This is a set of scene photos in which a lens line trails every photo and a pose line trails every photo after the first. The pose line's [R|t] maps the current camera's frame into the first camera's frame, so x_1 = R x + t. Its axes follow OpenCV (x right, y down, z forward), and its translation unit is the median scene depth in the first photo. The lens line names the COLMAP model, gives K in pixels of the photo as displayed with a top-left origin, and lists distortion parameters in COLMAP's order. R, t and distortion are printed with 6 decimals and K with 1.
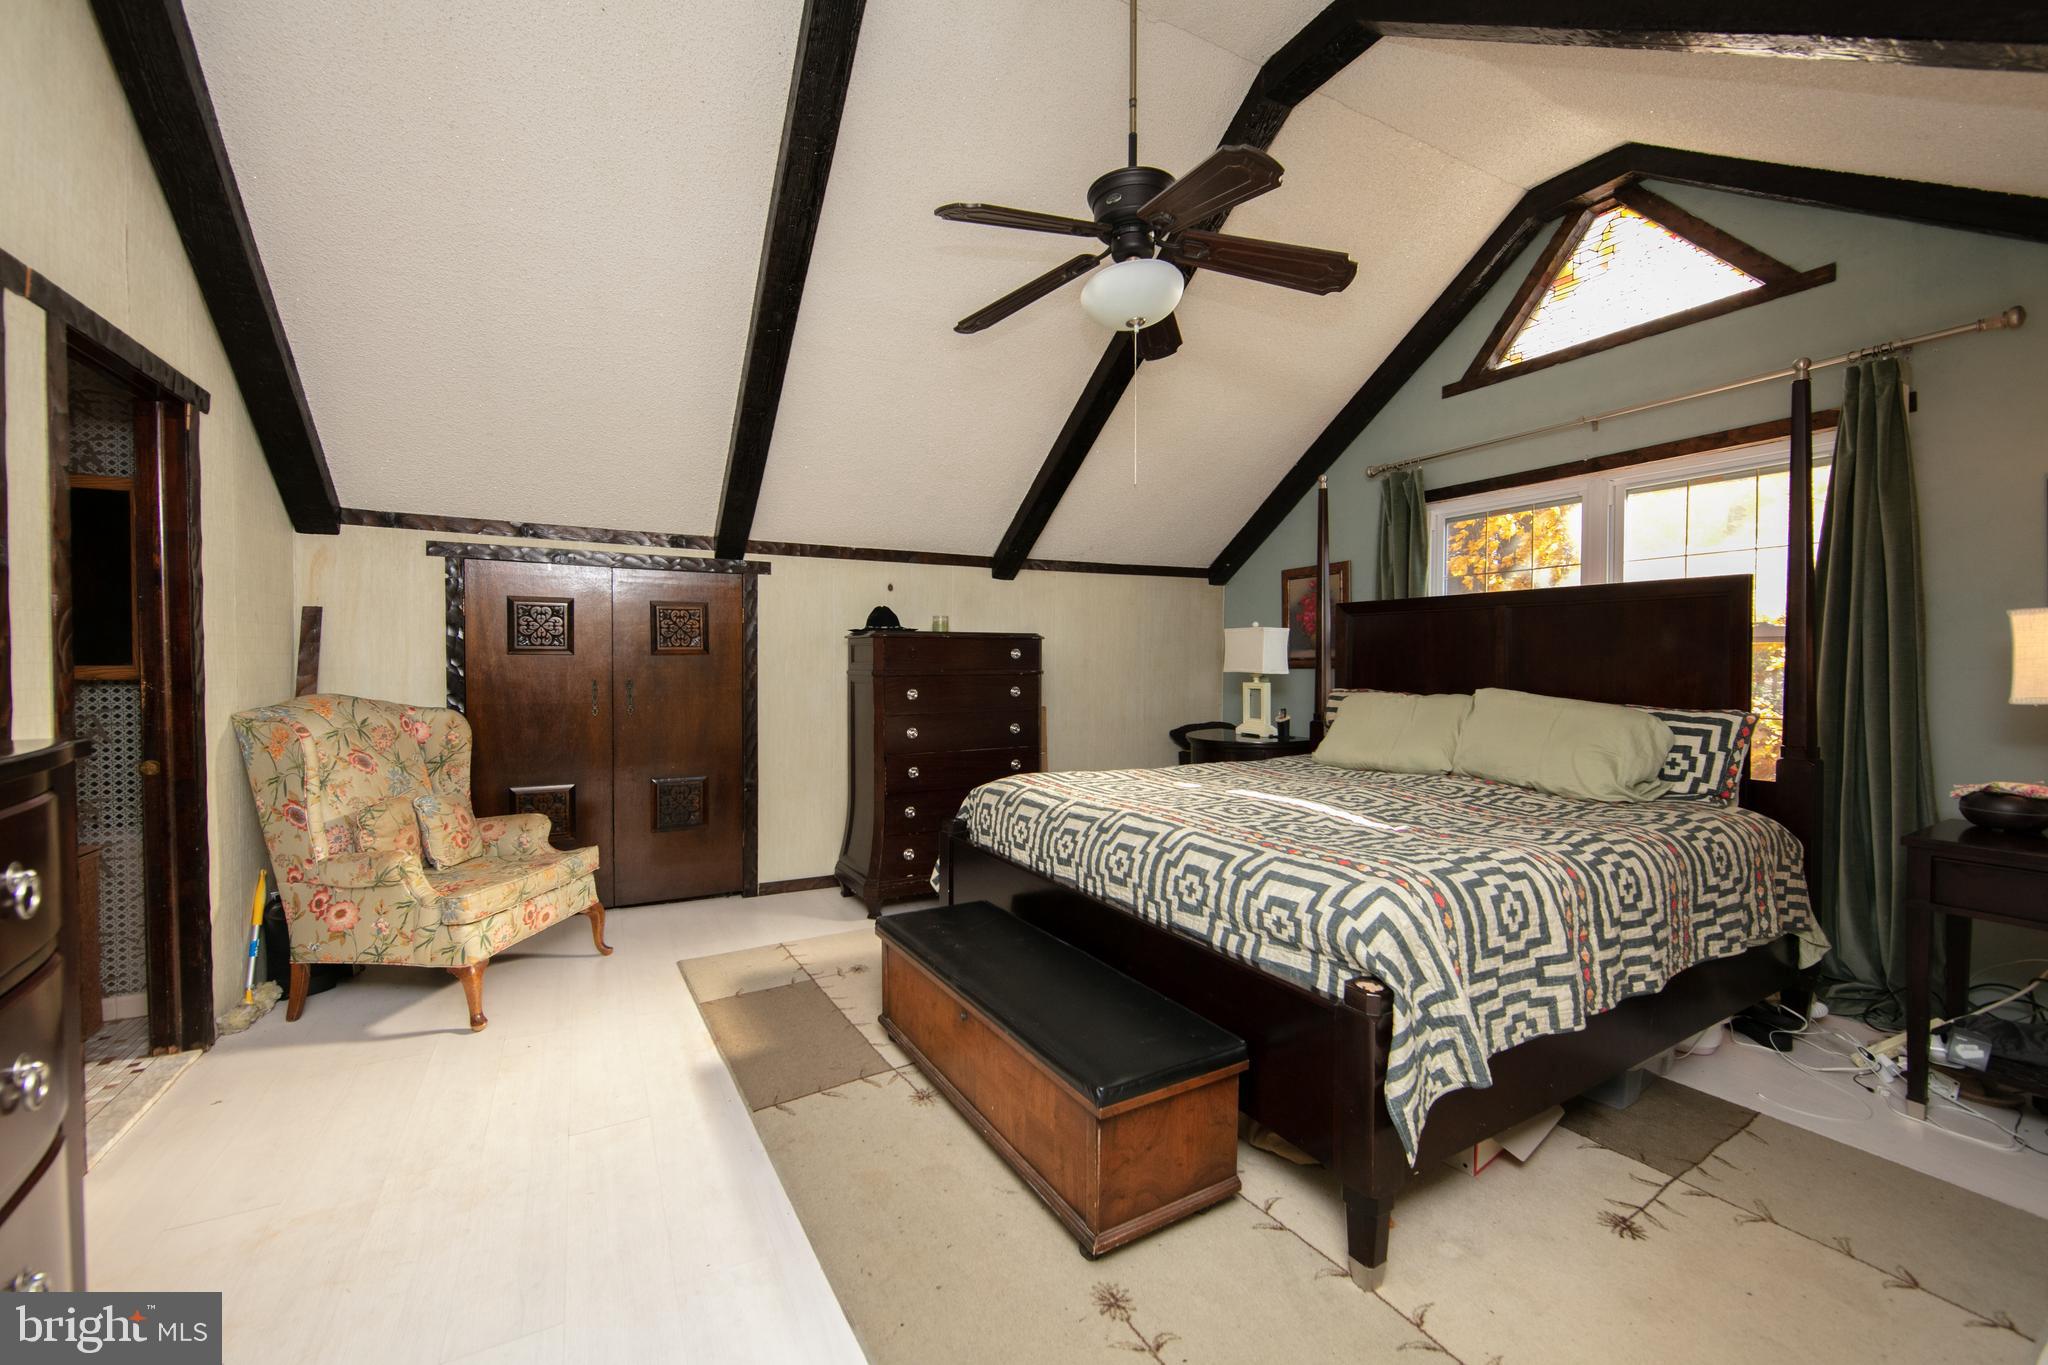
lens RADIAL K [[805.0, 0, 1024.0], [0, 805.0, 682.5], [0, 0, 1]] dist [-0.010913, -0.000023]
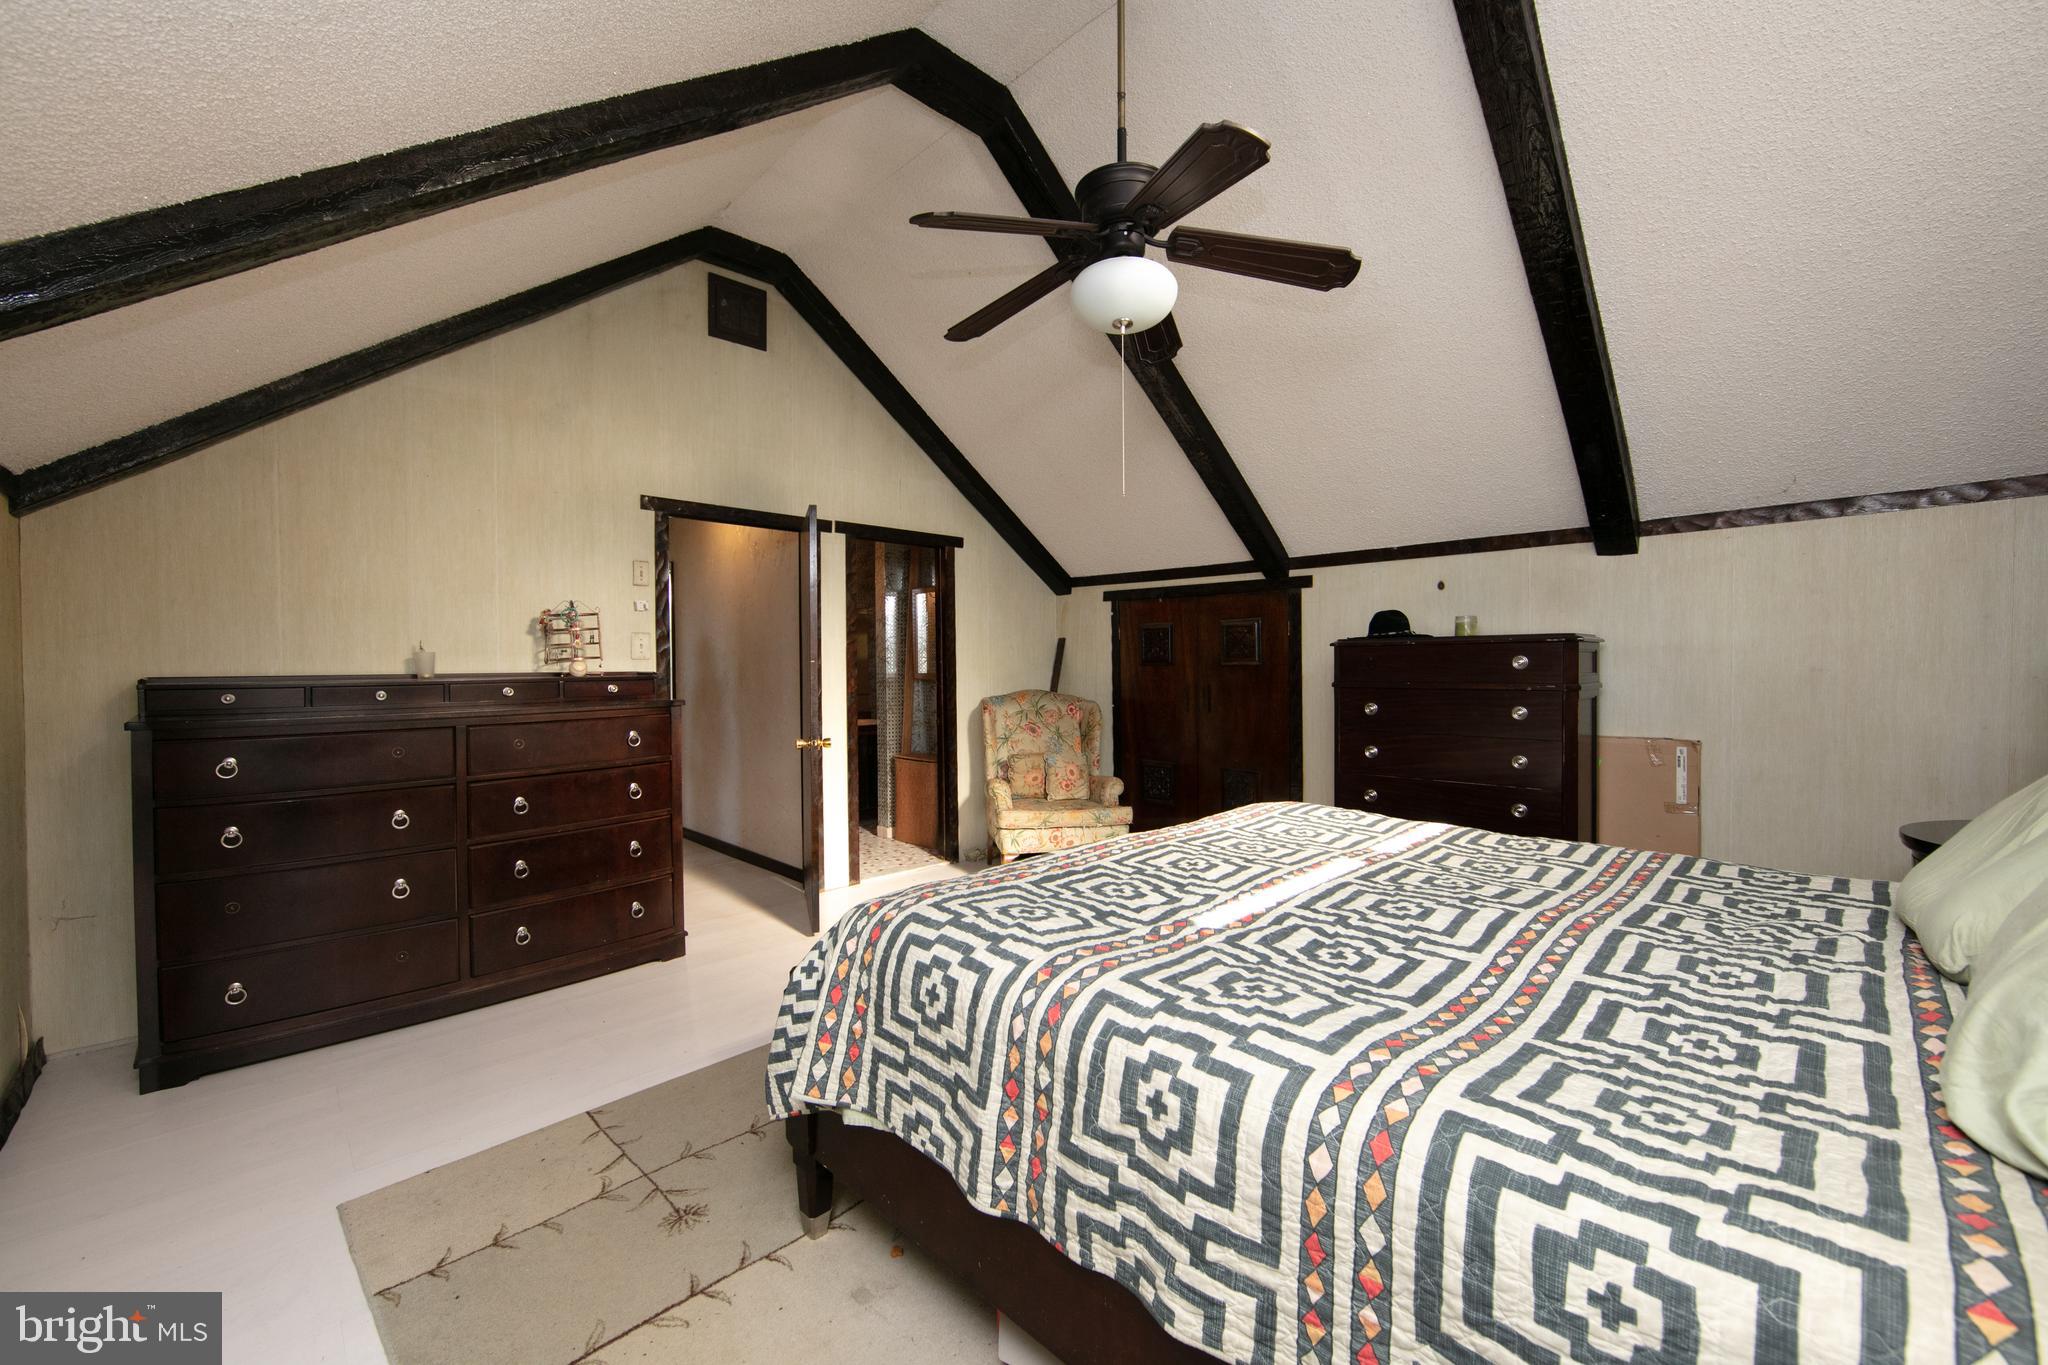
lens RADIAL K [[816.7, 0, 1020.0], [0, 816.7, 679.5], [0, 0, 1]] dist [-0.001507, -0.000038]
pose [[0.264864, 0.015612, -0.964159, 0.822294], [-0.021166, 0.999722, 0.010374, -0.025104], [0.964054, 0.017659, 0.265121, 0.493879]]
